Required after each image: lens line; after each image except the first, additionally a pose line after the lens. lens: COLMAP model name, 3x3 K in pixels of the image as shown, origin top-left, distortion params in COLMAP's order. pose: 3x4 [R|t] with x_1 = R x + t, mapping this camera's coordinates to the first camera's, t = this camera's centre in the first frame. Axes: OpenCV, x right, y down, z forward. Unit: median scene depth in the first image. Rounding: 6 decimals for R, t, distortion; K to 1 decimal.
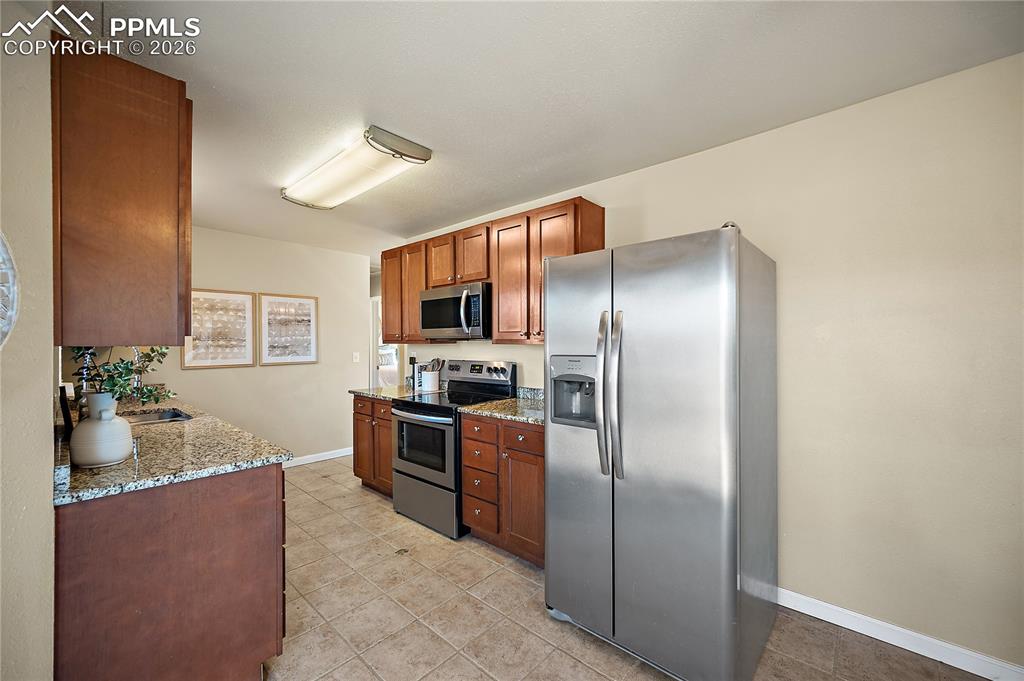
lens RADIAL K [[401.8, 0, 510.0], [0, 401.8, 341.8], [0, 0, 1]] dist [-0.007346, 0.000126]
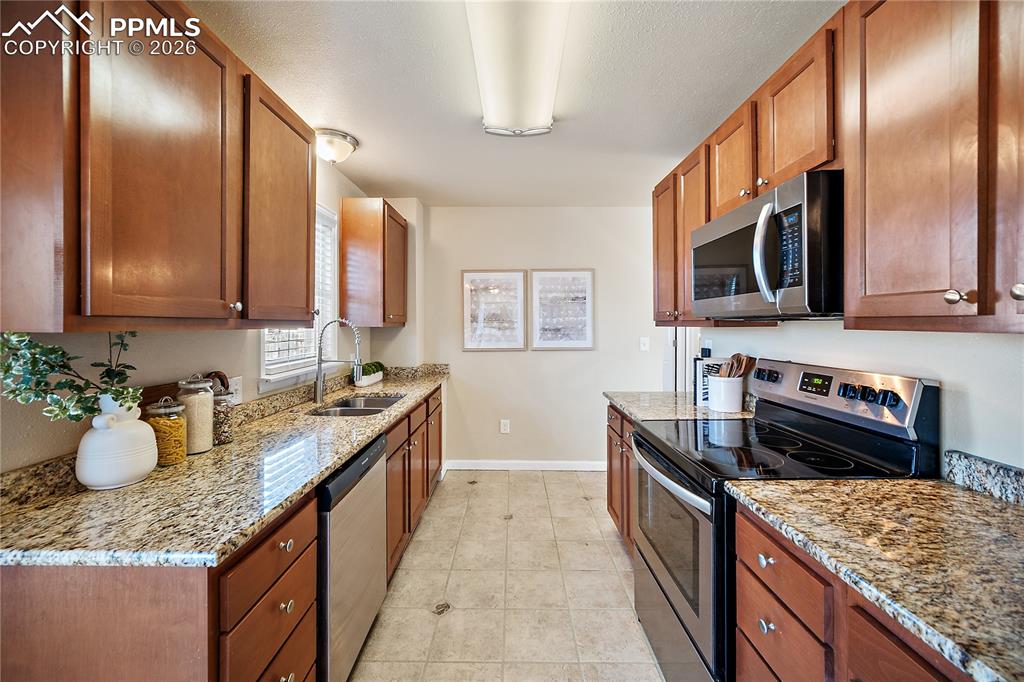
lens RADIAL K [[401.8, 0, 514.0], [0, 401.8, 325.7], [0, 0, 1]] dist [-0.007346, 0.000126]
pose [[0.661710, 0.002997, -0.749754, 0.028534], [0.001501, 0.999985, 0.005322, -0.000548], [0.749758, -0.004647, 0.661695, 0.448555]]
